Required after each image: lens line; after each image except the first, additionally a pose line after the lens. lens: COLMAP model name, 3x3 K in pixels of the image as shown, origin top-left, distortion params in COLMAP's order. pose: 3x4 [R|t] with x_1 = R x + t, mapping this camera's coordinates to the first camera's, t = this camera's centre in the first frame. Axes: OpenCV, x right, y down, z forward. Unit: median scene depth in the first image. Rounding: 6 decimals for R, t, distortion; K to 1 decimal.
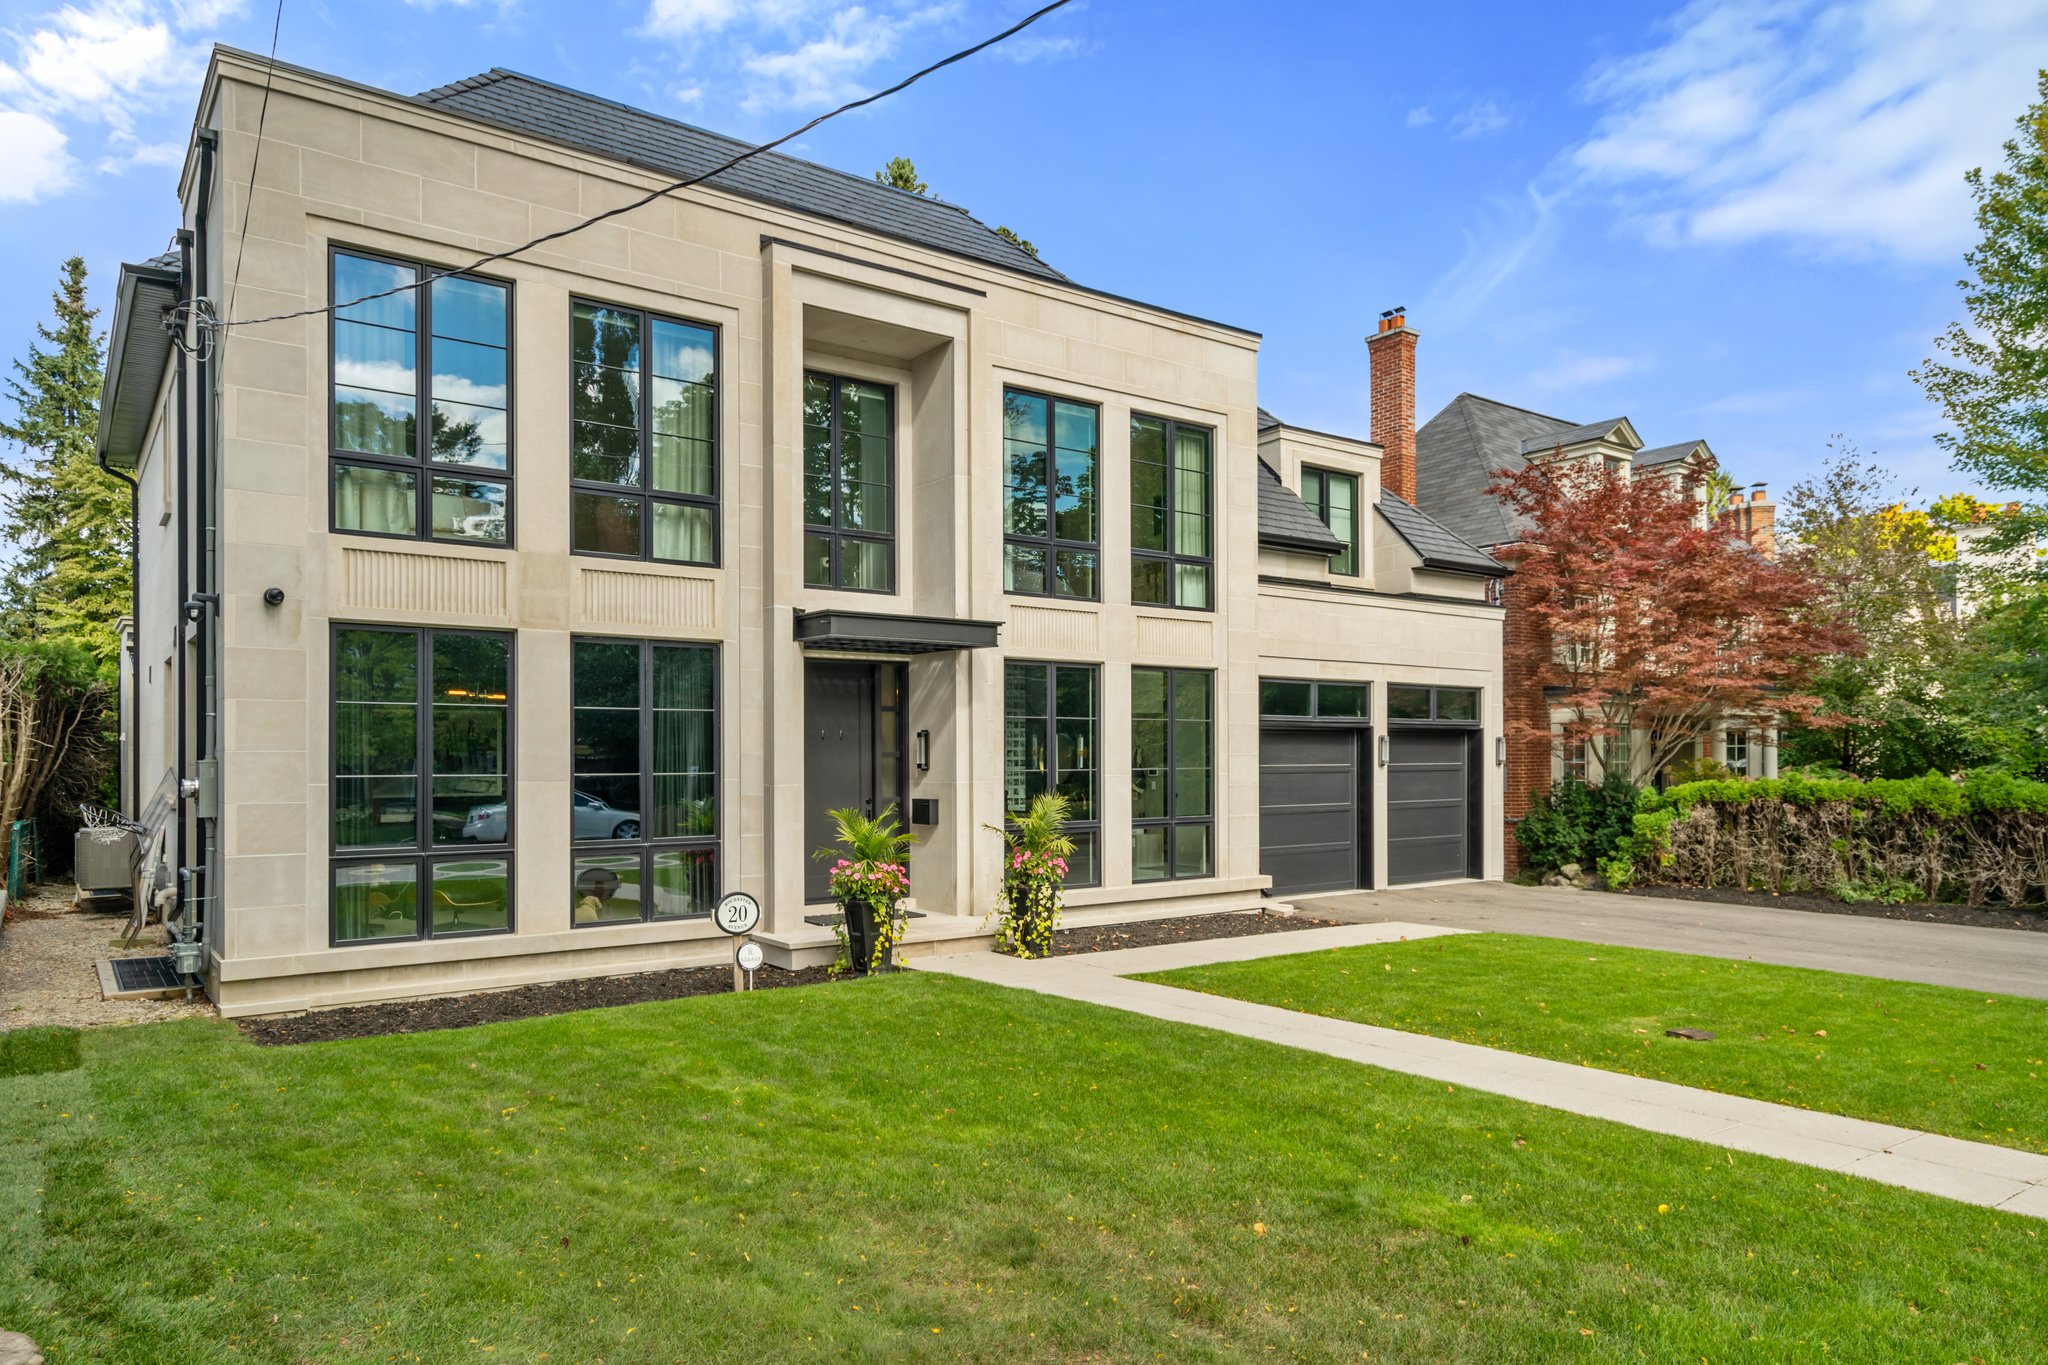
lens RADIAL K [[1299.7, 0, 1014.4], [0, 1299.7, 757.6], [0, 0, 1]] dist [0.008329, -0.000681]
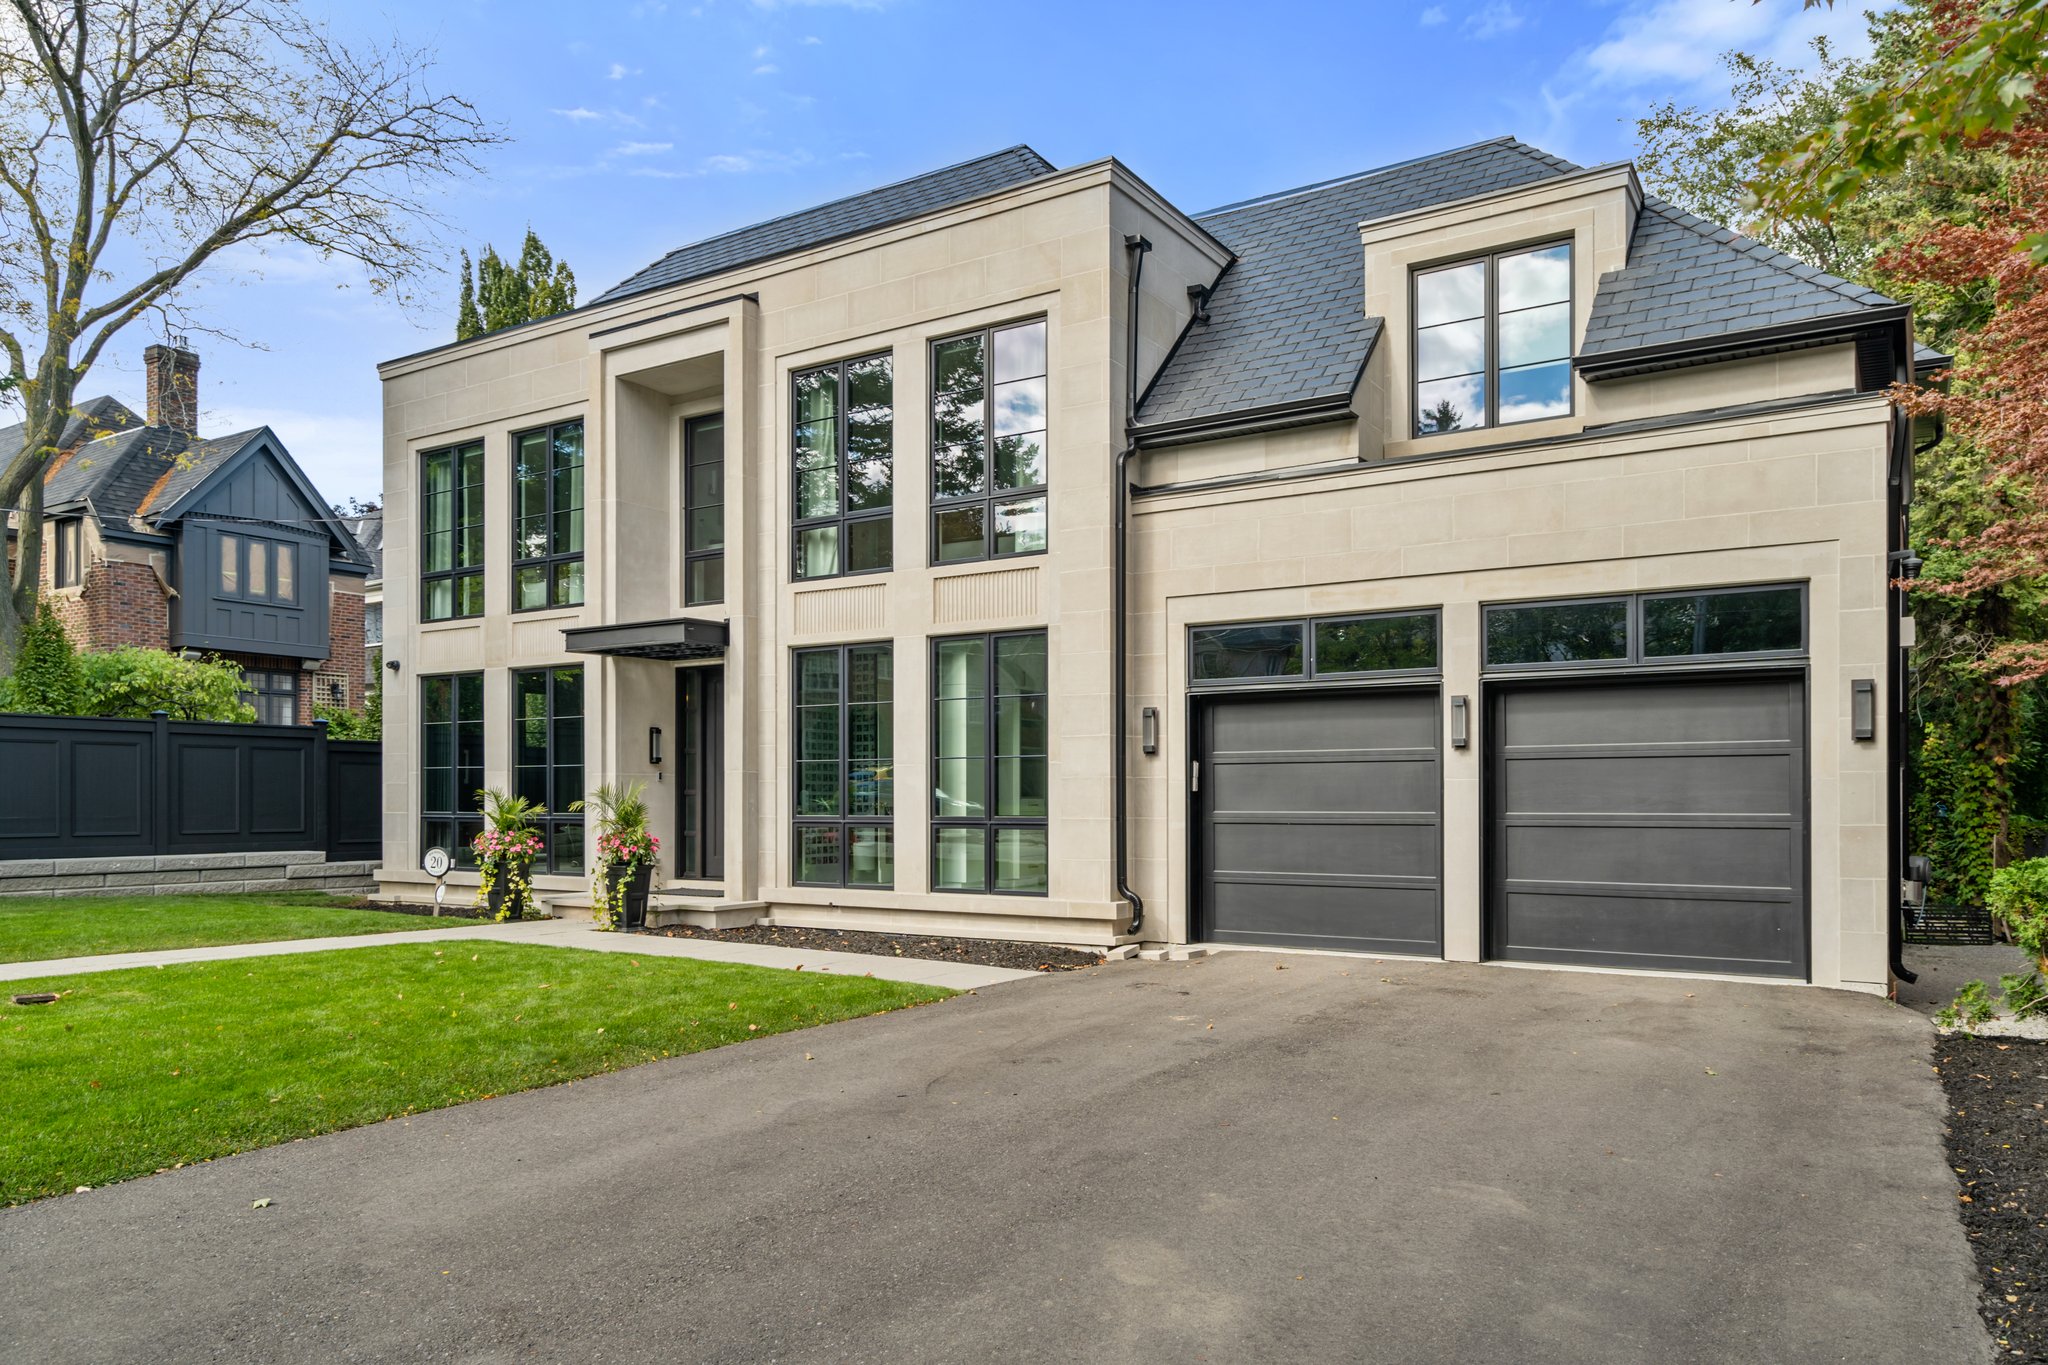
lens RADIAL K [[1400.2, 0, 1015.3], [0, 1400.2, 788.5], [0, 0, 1]] dist [0.006780, -0.001591]
pose [[0.349929, 0.000457, -0.936776, 0.906631], [0.002546, 0.999996, 0.001438, 0.025792], [0.936773, -0.002888, 0.349926, 0.678431]]
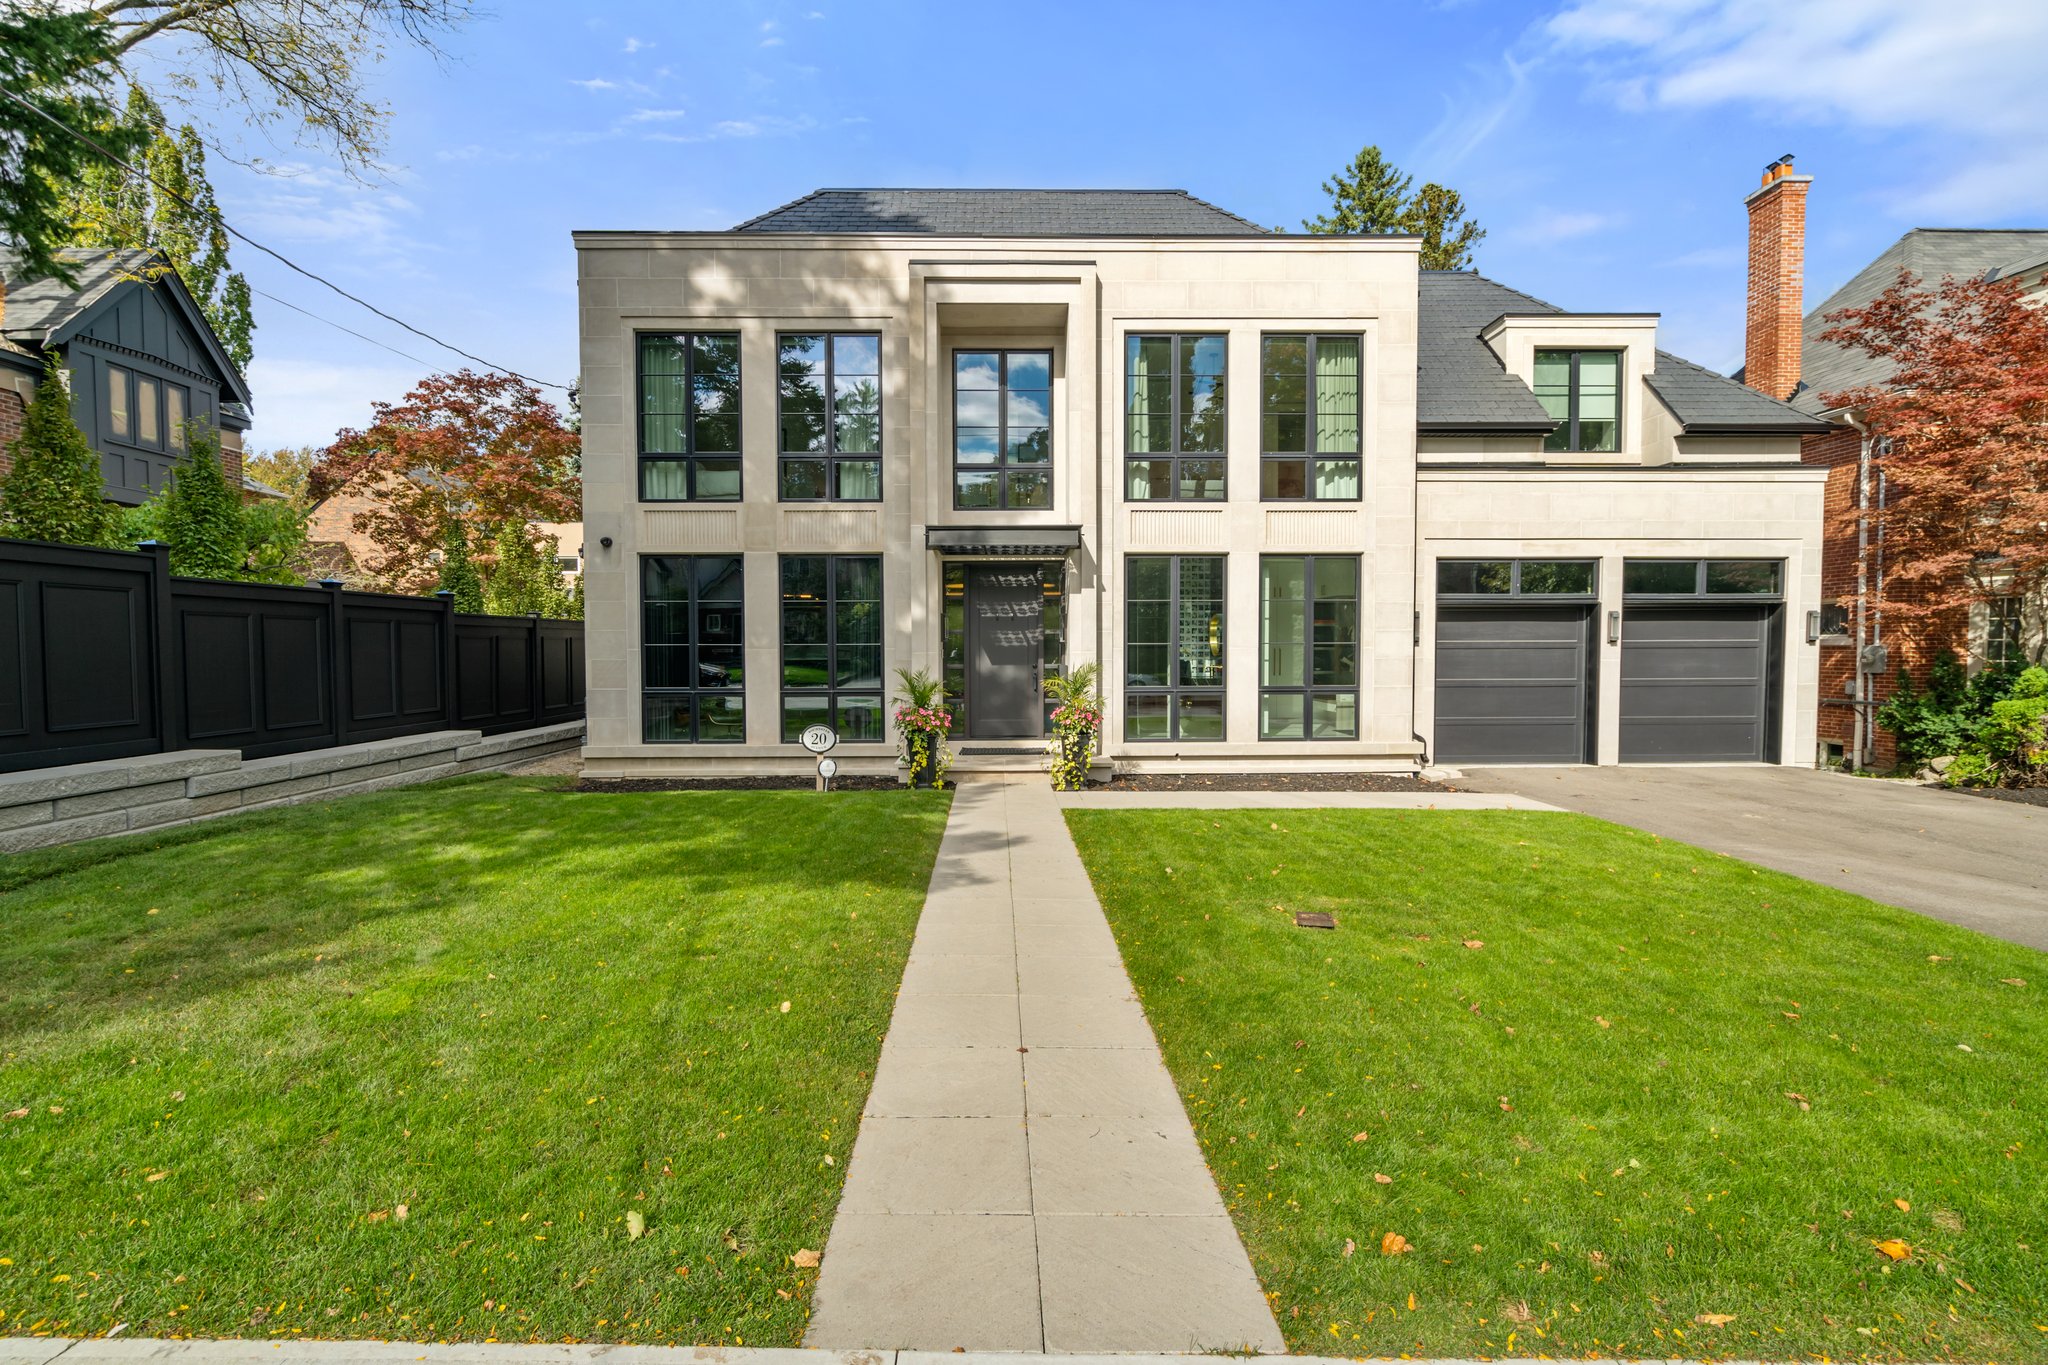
lens RADIAL K [[937.5, 0, 1024.0], [0, 937.5, 682.5], [0, 0, 1]] dist [-0.005186, 0.001967]
pose [[0.813652, 0.024770, -0.580824, 0.378943], [0.000708, 0.999049, 0.043597, 0.006566], [0.581351, -0.035884, 0.812861, 0.177515]]
